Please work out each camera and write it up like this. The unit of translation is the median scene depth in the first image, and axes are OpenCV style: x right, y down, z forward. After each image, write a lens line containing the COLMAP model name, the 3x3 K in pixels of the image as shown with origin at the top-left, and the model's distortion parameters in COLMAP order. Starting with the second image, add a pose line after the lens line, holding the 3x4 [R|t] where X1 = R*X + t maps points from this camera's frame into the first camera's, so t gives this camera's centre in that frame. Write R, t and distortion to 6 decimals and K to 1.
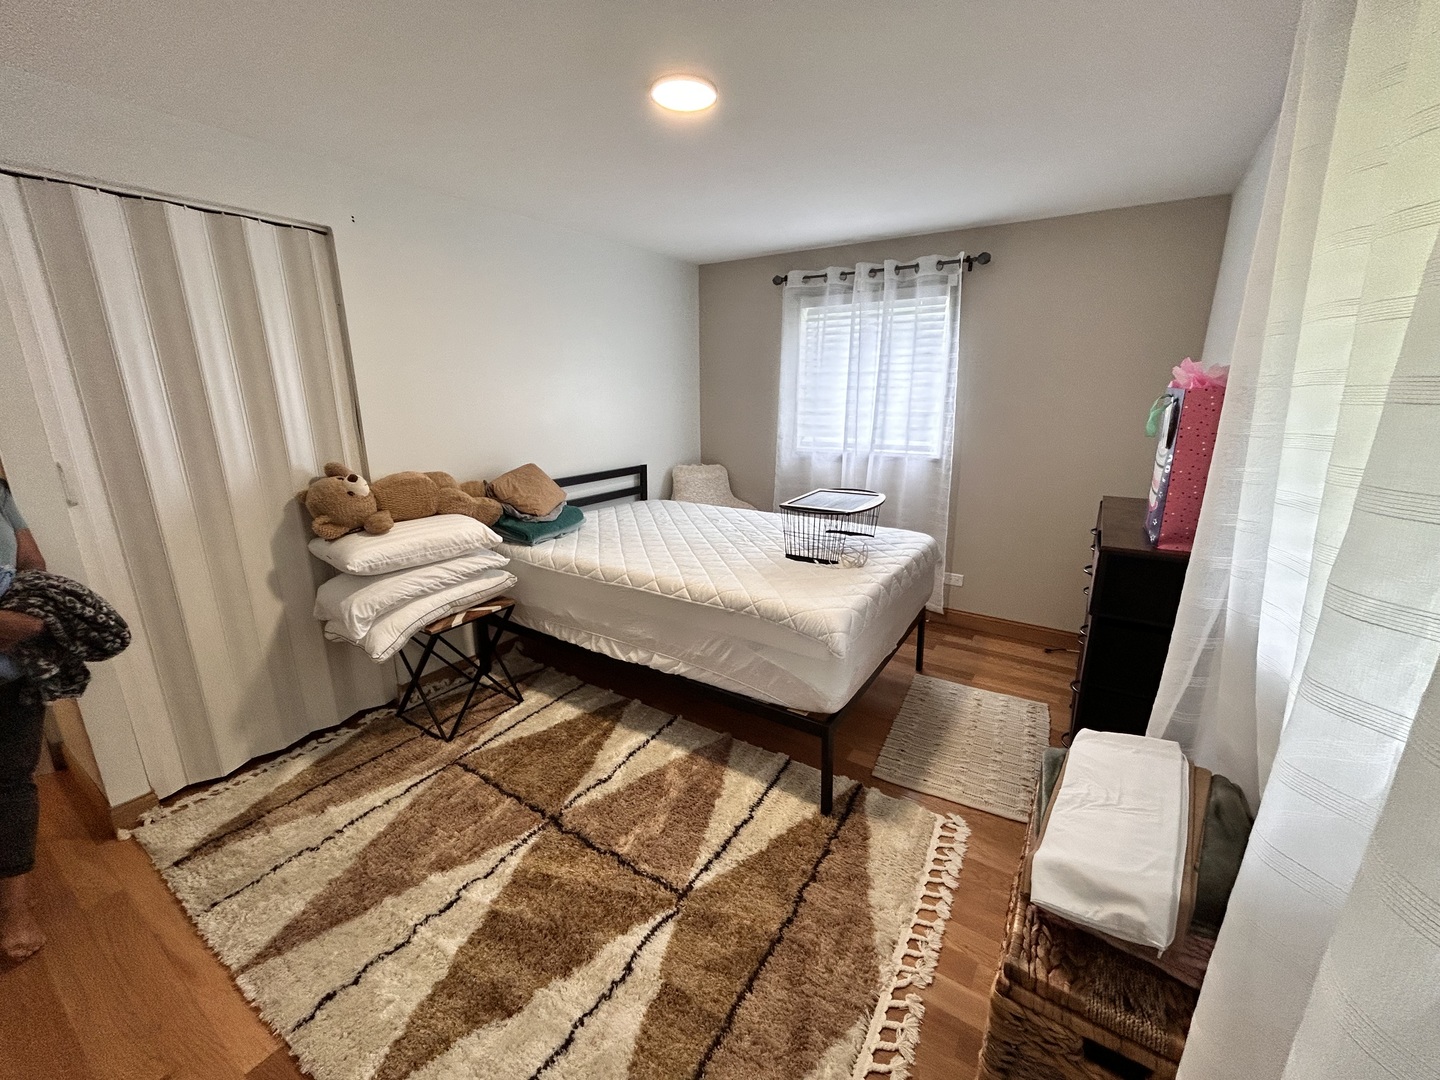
lens RADIAL K [[585.7, 0, 721.8], [0, 585.7, 542.8], [0, 0, 1]] dist [0.001739, 0.000127]
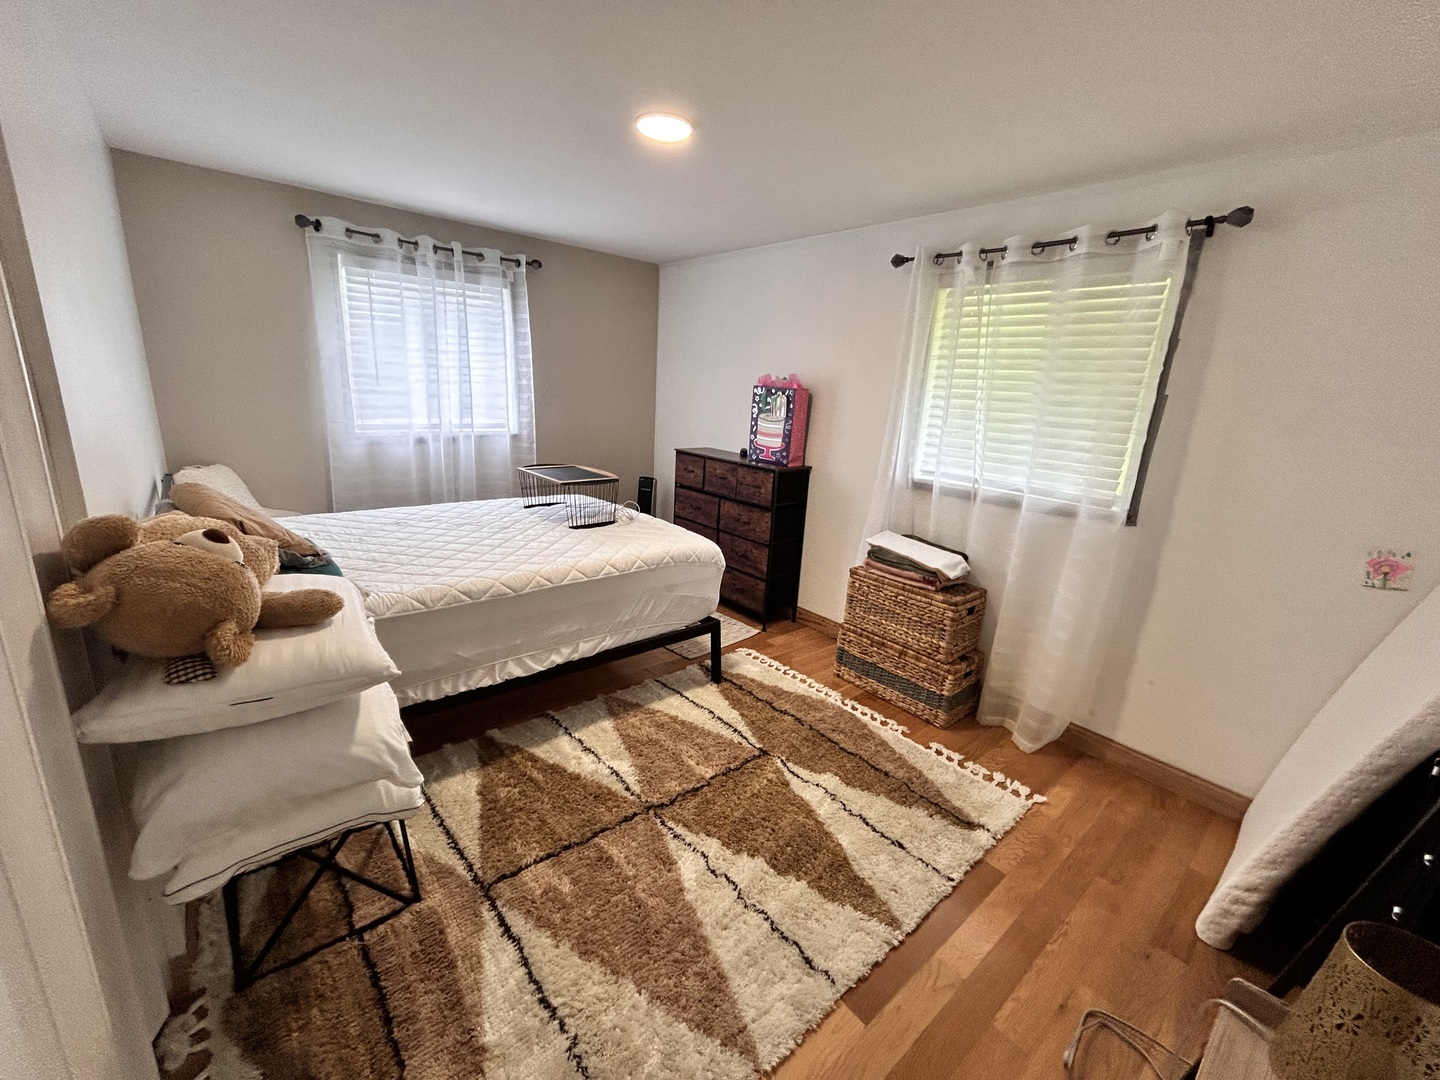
lens RADIAL K [[585.7, 0, 720.5], [0, 585.7, 539.4], [0, 0, 1]] dist [0.001739, 0.000127]
pose [[0.285915, -0.228698, 0.930564, -0.863453], [0.188394, 0.965566, 0.179416, -0.104825], [-0.939553, 0.124015, 0.319155, 0.406060]]
